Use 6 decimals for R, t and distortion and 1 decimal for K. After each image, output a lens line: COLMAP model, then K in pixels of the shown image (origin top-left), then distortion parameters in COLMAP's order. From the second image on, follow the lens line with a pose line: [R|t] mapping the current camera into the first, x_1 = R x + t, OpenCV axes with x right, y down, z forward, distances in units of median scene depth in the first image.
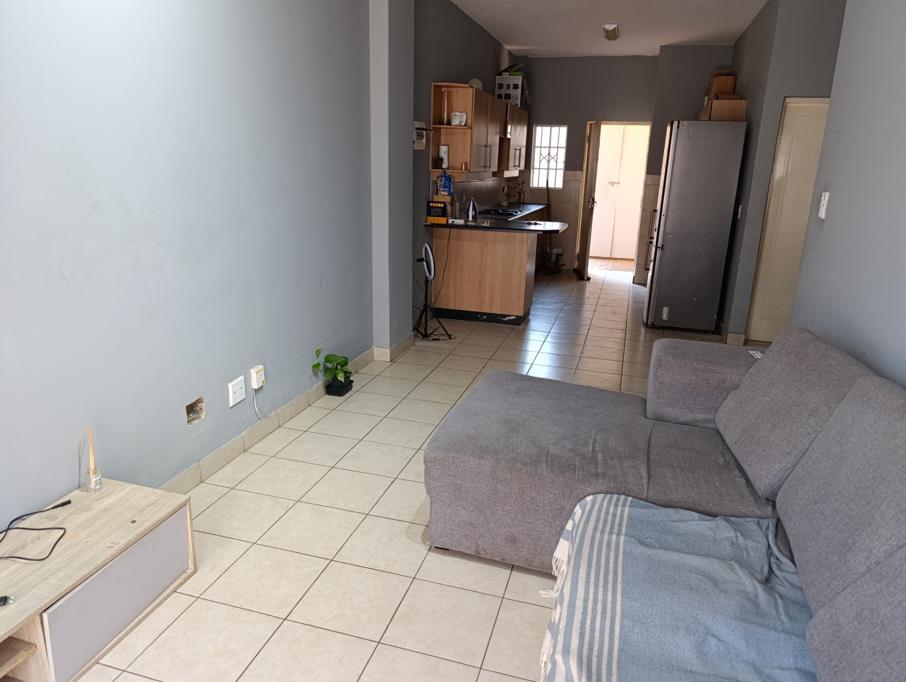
lens RADIAL K [[637.0, 0, 451.4], [0, 637.0, 343.1], [0, 0, 1]] dist [-0.001981, -0.004162]
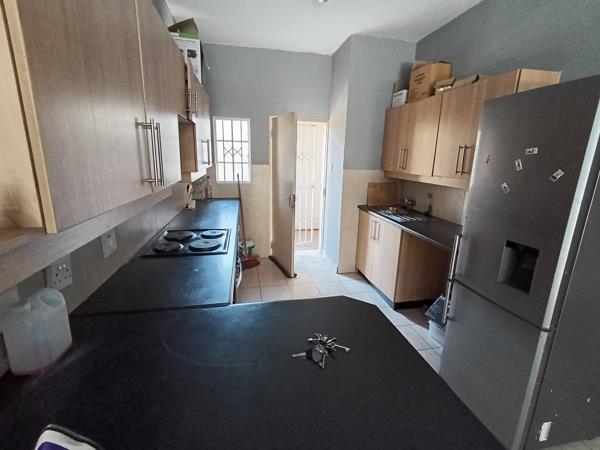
lens RADIAL K [[275.4, 0, 304.0], [0, 275.4, 221.2], [0, 0, 1]] dist [0.000734, 0.000130]
pose [[0.876336, -0.119551, 0.466628, 0.038684], [0.131325, 0.991312, 0.007345, -0.176482], [-0.463452, 0.054843, 0.884423, 0.589343]]
